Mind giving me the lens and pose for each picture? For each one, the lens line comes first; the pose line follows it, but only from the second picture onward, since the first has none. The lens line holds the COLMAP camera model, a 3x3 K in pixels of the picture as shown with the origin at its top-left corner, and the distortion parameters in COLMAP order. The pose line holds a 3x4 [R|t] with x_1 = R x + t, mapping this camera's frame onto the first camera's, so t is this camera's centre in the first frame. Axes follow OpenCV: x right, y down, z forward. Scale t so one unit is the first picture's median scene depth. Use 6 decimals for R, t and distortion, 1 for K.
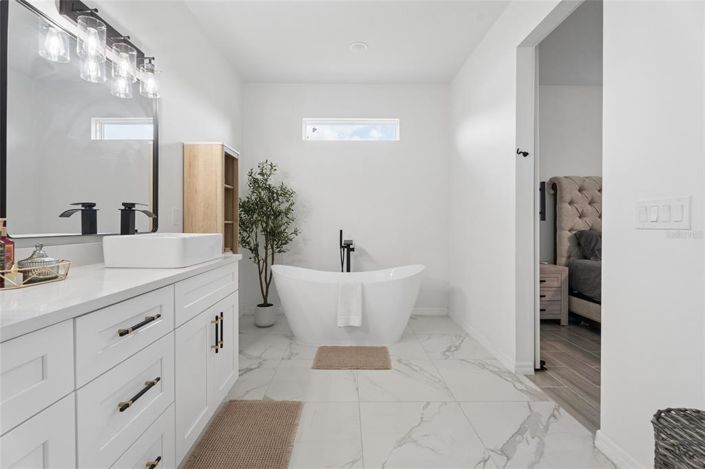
lens RADIAL K [[311.9, 0, 350.9], [0, 311.9, 228.8], [0, 0, 1]] dist [0.003035, -0.000128]
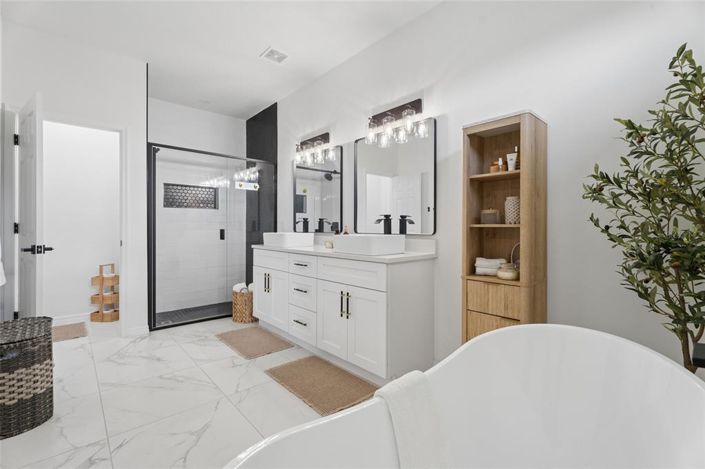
lens RADIAL K [[311.9, 0, 348.7], [0, 311.9, 228.5], [0, 0, 1]] dist [0.003035, -0.000128]
pose [[-0.757818, -0.001324, -0.652465, 0.451107], [-0.013286, 0.999822, 0.013402, -0.029265], [0.652331, 0.018825, -0.757701, 1.952141]]
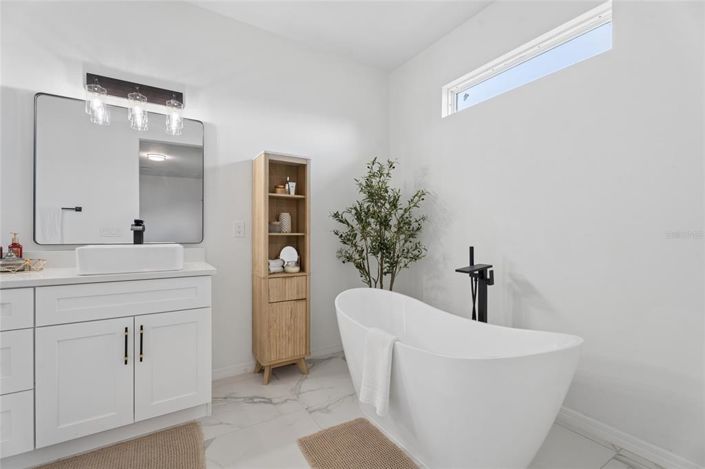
lens RADIAL K [[311.9, 0, 354.2], [0, 311.9, 235.0], [0, 0, 1]] dist [0.003035, -0.000128]
pose [[0.522250, 0.001895, -0.852790, 0.752083], [-0.015801, 0.999847, -0.007455, -0.021538], [0.852646, 0.017368, 0.522201, 1.006722]]
